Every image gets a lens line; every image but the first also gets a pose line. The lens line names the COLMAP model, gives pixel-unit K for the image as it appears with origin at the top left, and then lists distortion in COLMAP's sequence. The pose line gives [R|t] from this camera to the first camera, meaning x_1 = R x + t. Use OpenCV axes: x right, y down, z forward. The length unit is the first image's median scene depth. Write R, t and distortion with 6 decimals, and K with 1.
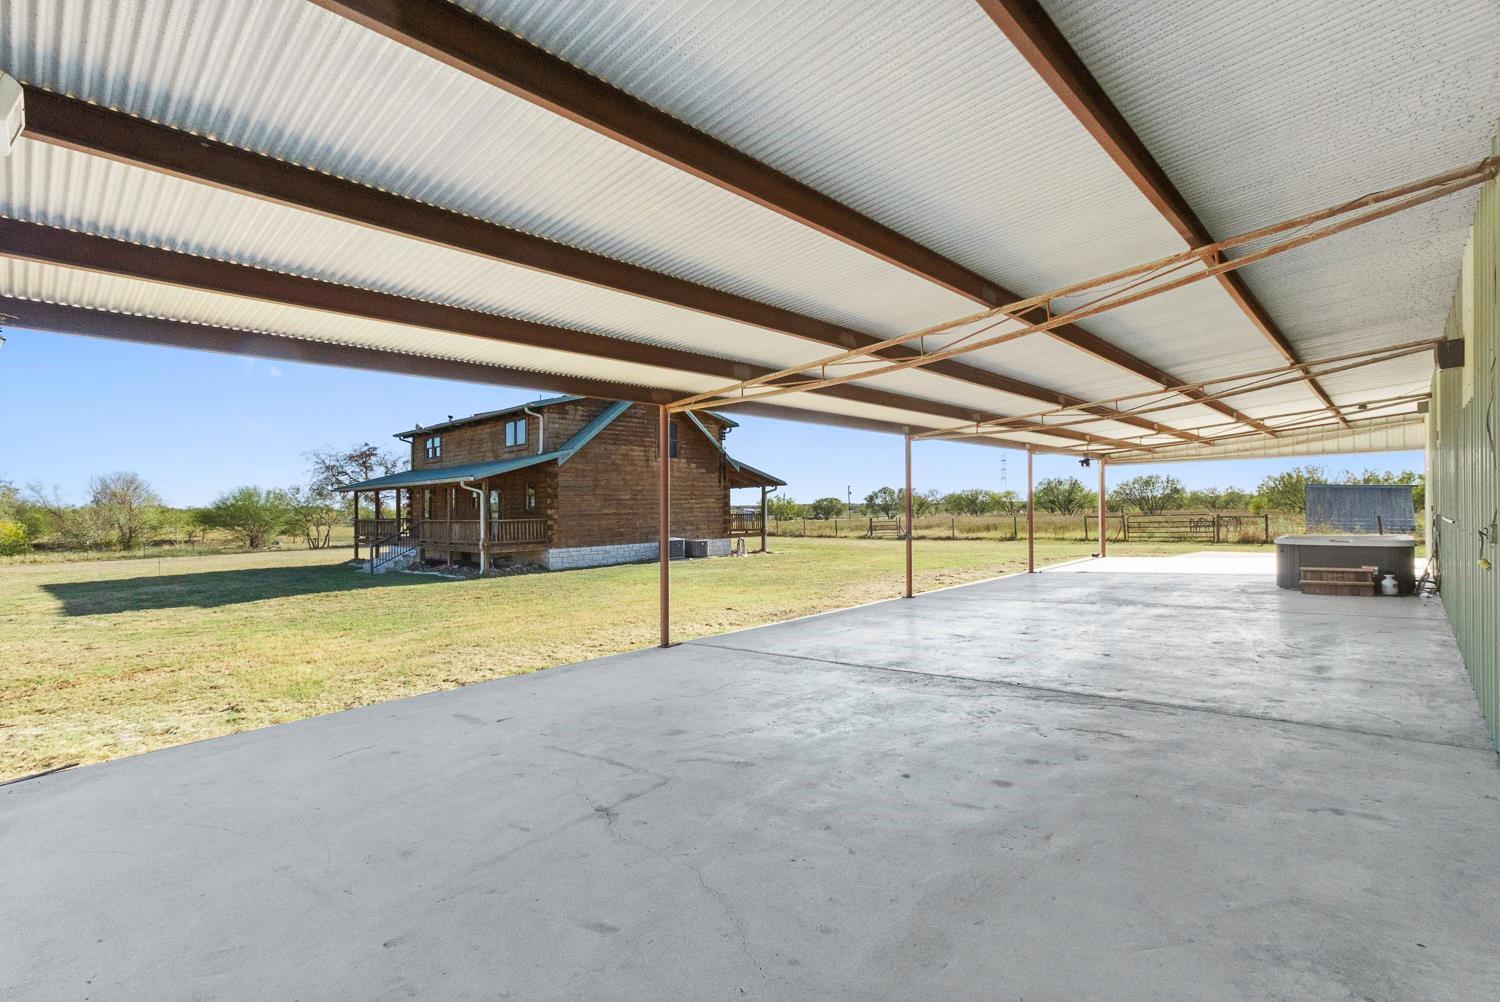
lens RADIAL K [[710.4, 0, 785.7], [0, 710.4, 503.8], [0, 0, 1]] dist [-0.004885, 0.000268]
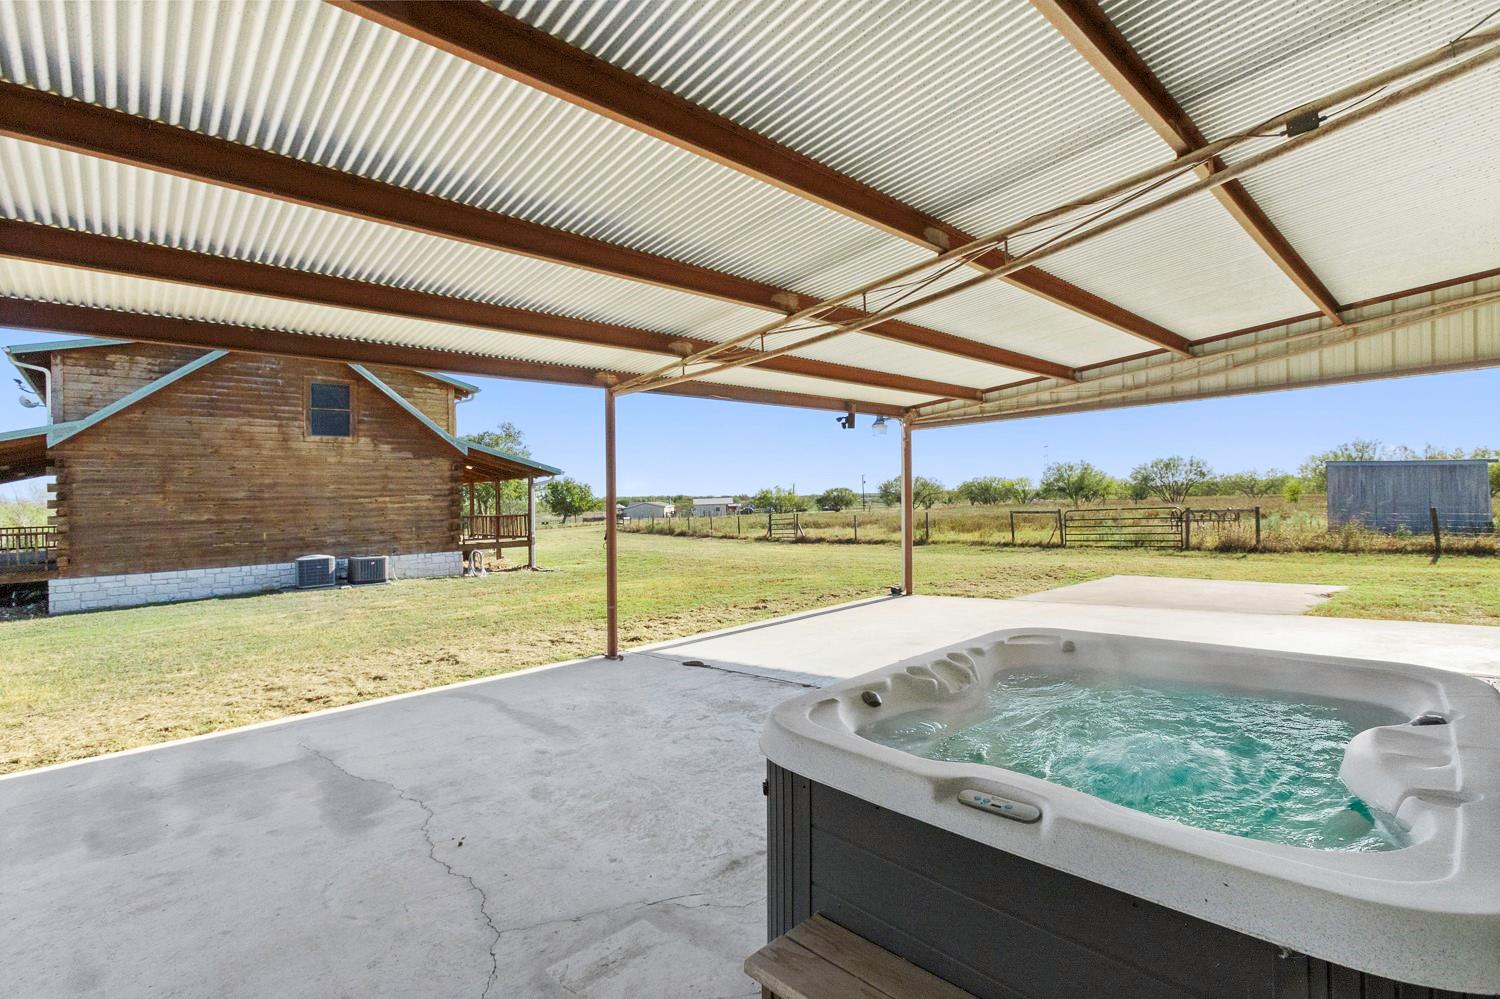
lens RADIAL K [[707.0, 0, 789.2], [0, 707.0, 494.2], [0, 0, 1]] dist [-0.001263, -0.000334]
pose [[0.998331, -0.013498, -0.056146, 0.312059], [0.013470, 0.999909, -0.000870, -0.002771], [0.056152, 0.000112, 0.998422, 0.356520]]
